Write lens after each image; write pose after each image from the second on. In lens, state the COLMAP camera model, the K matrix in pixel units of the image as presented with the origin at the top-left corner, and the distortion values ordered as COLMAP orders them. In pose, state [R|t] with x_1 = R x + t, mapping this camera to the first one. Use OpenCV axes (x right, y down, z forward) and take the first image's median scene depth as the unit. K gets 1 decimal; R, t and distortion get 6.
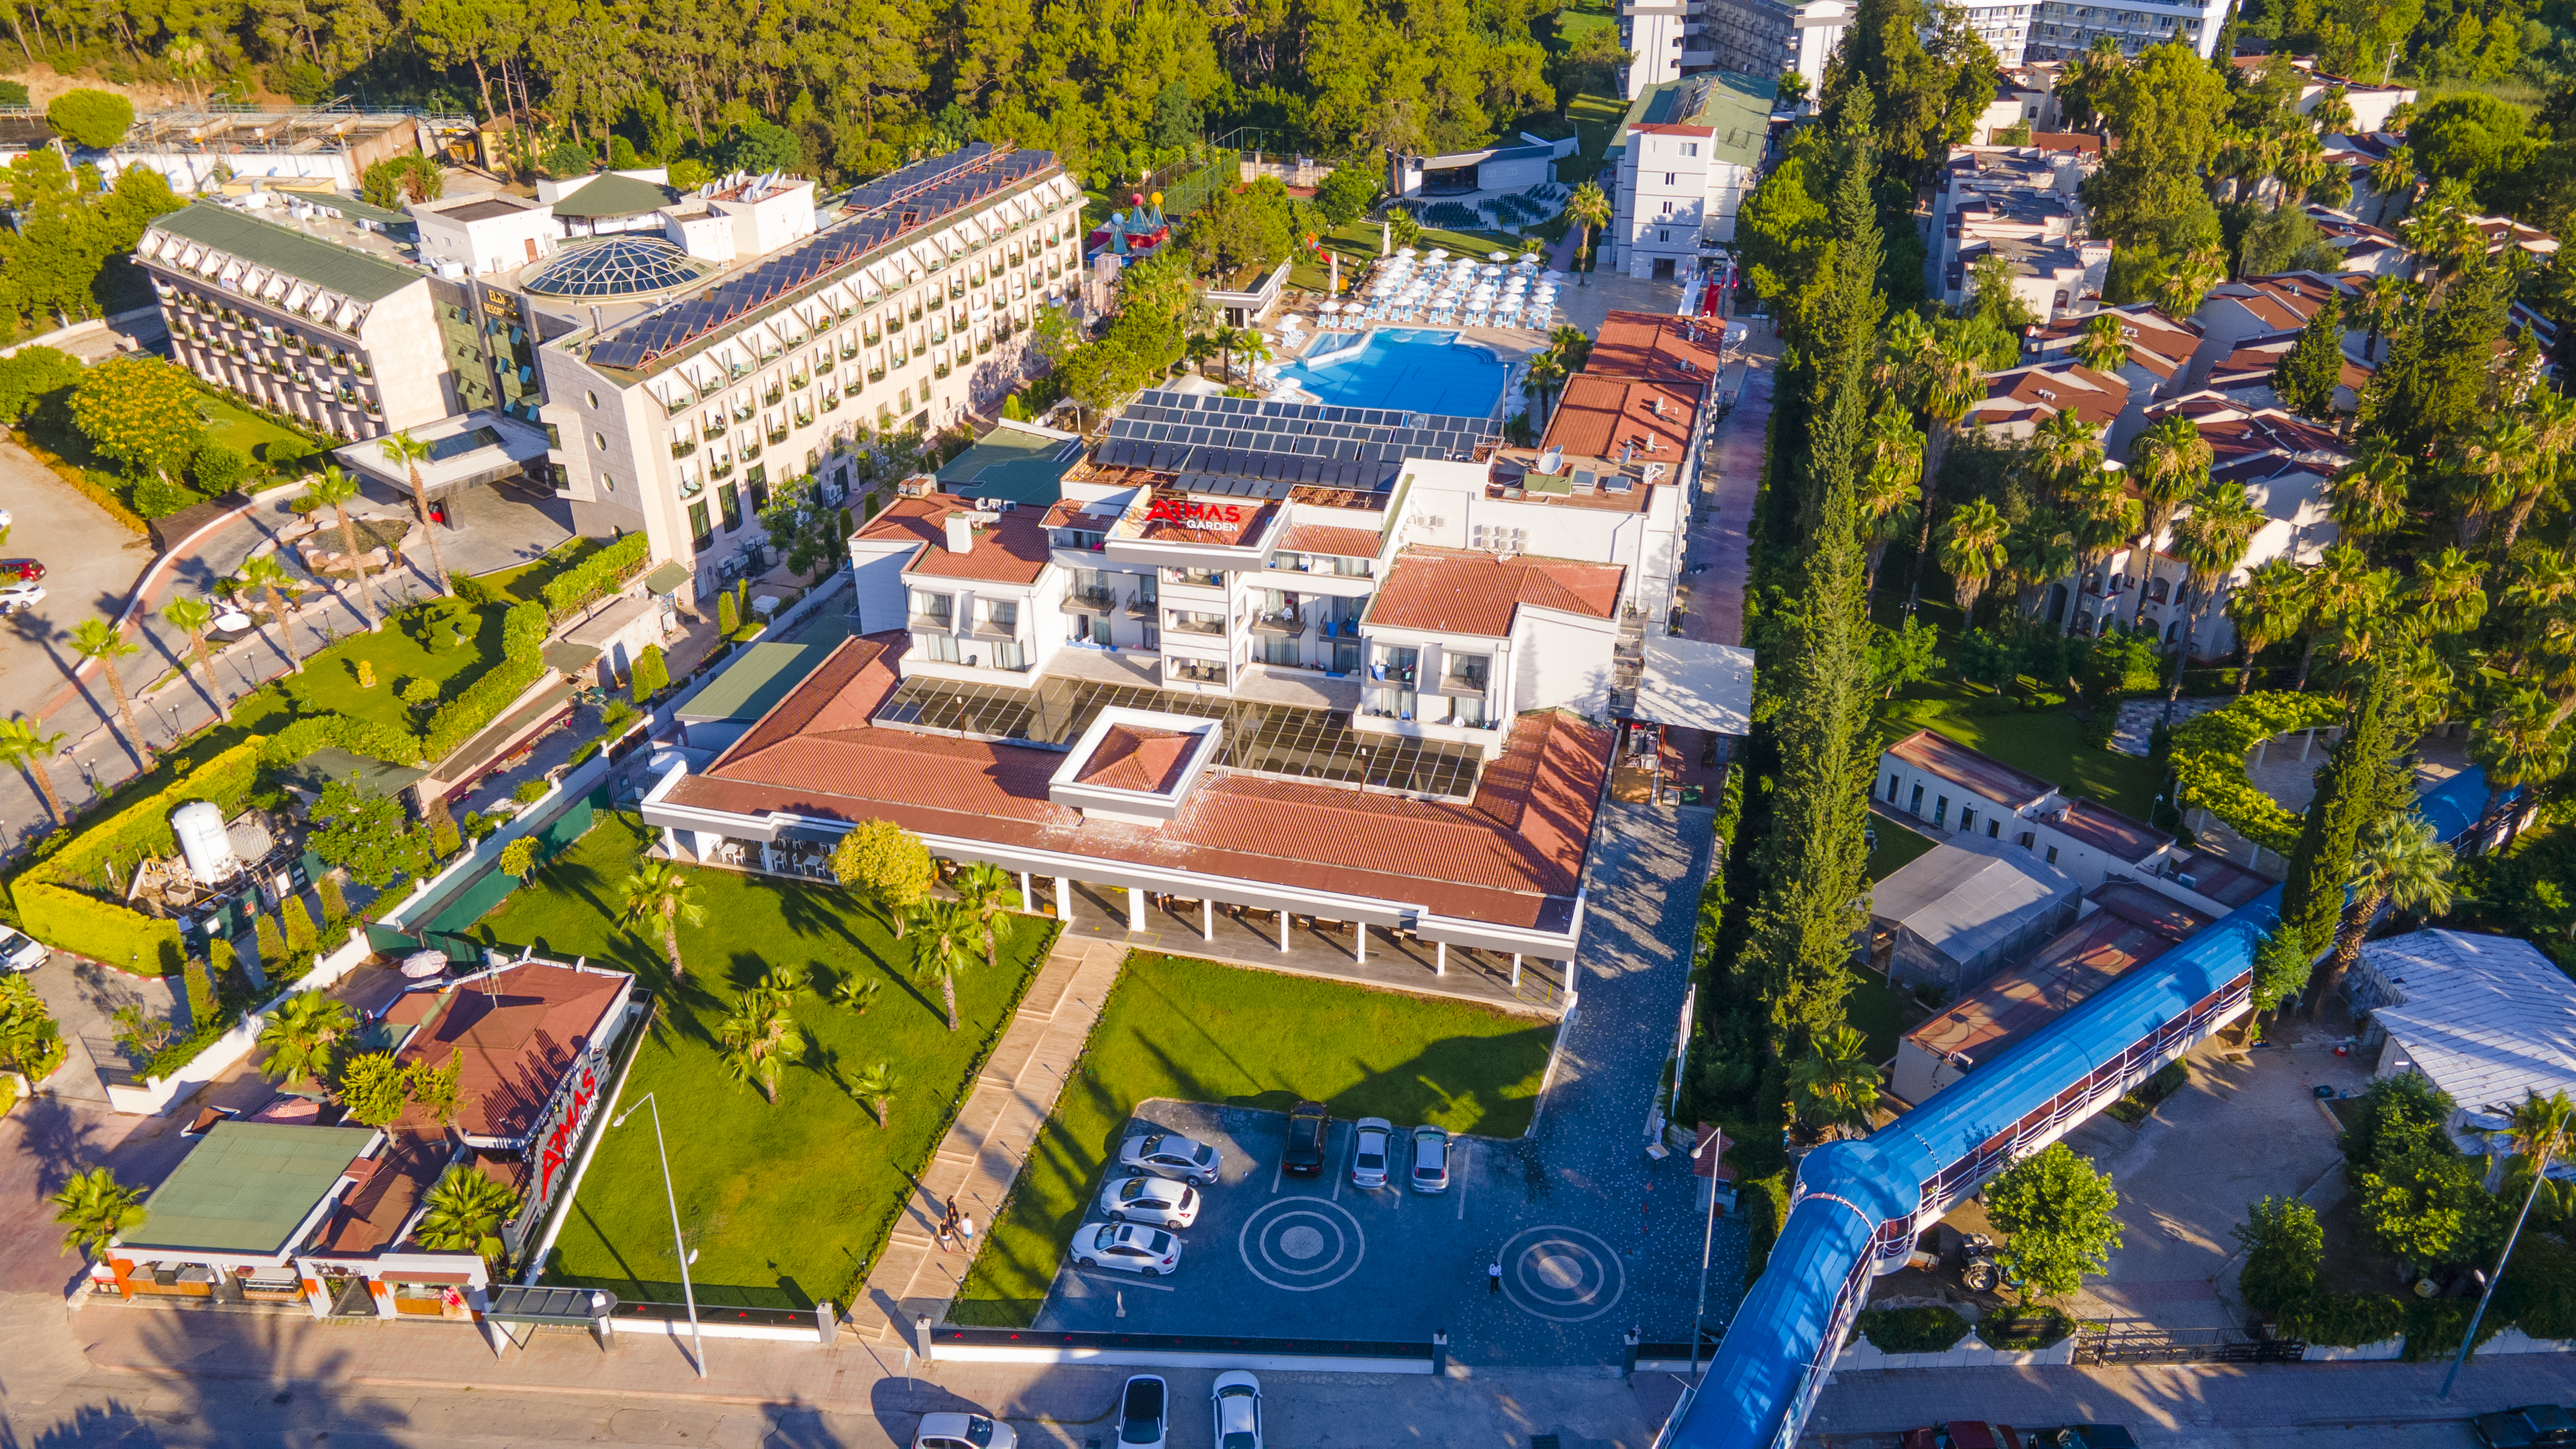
lens RADIAL K [[1880.2, 0, 1288.0], [0, 1880.2, 724.5], [0, 0, 1]] dist [0.009281, 0.063987]
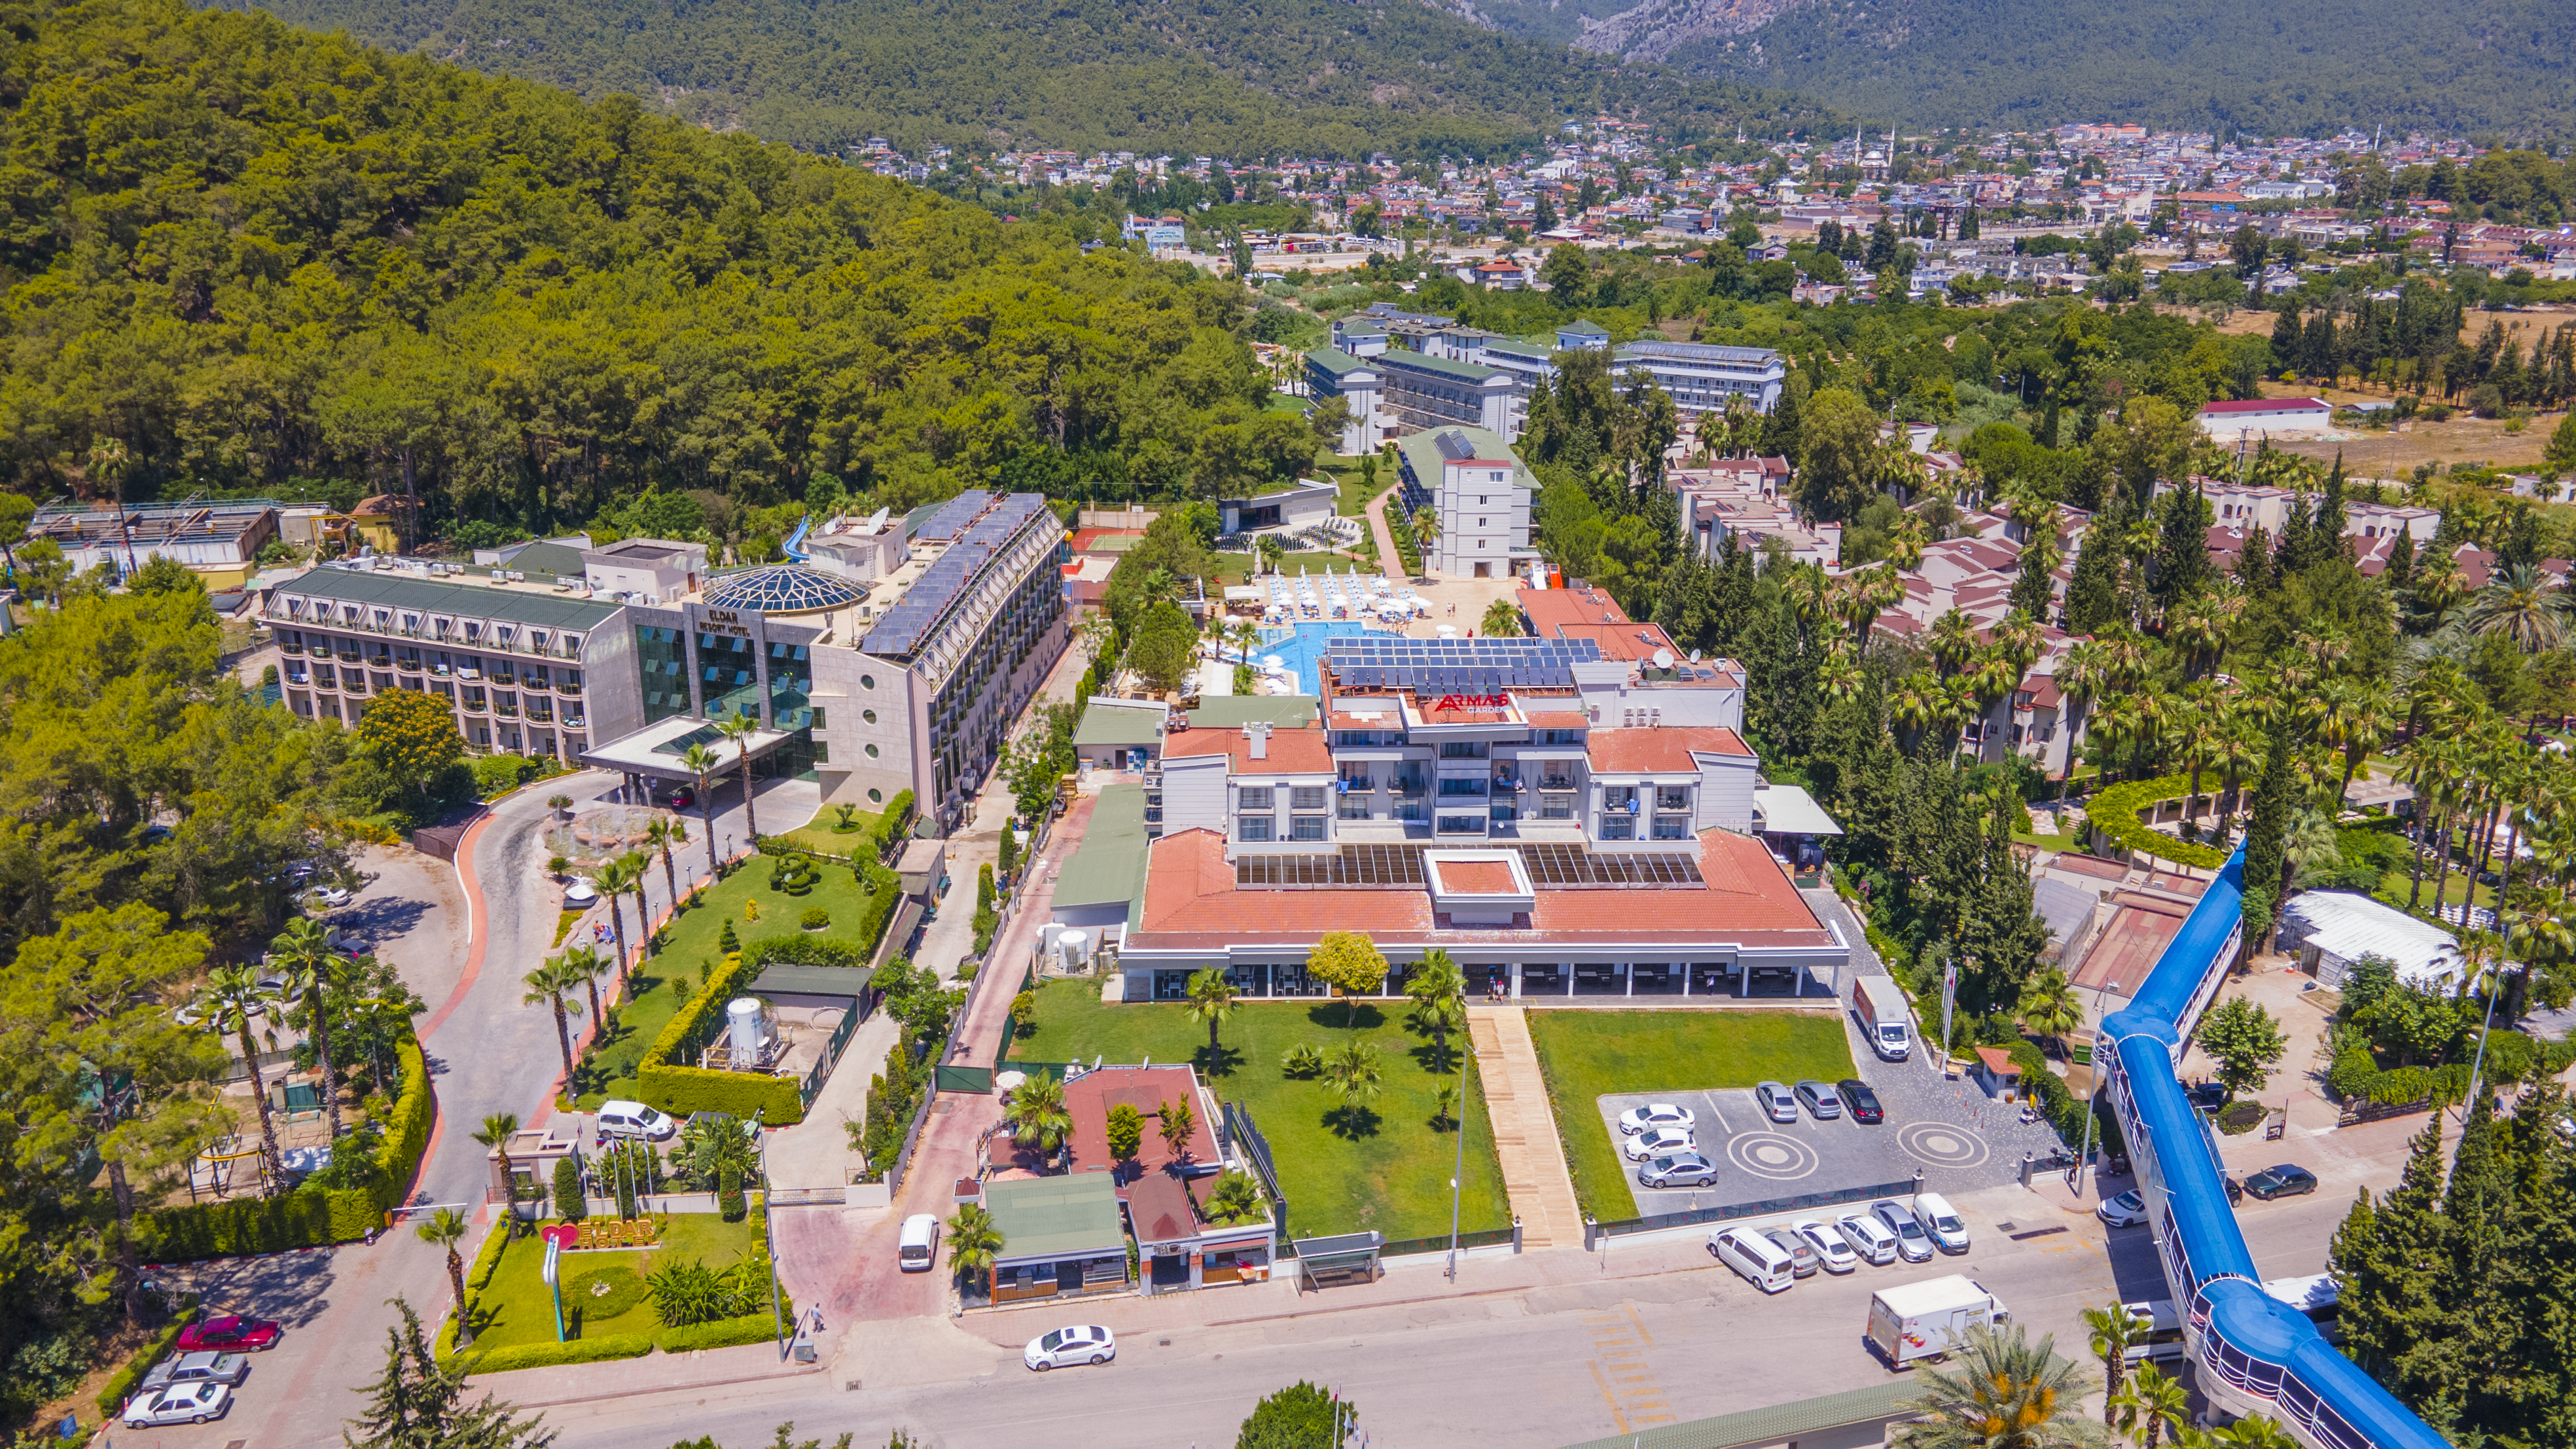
lens RADIAL K [[1880.2, 0, 1288.0], [0, 1880.2, 724.5], [0, 0, 1]] dist [0.009281, 0.063987]
pose [[0.957130, -0.074484, 0.279918, -0.472357], [0.127739, 0.975867, -0.177108, 0.106730], [-0.259971, 0.205271, 0.943546, -0.209904]]
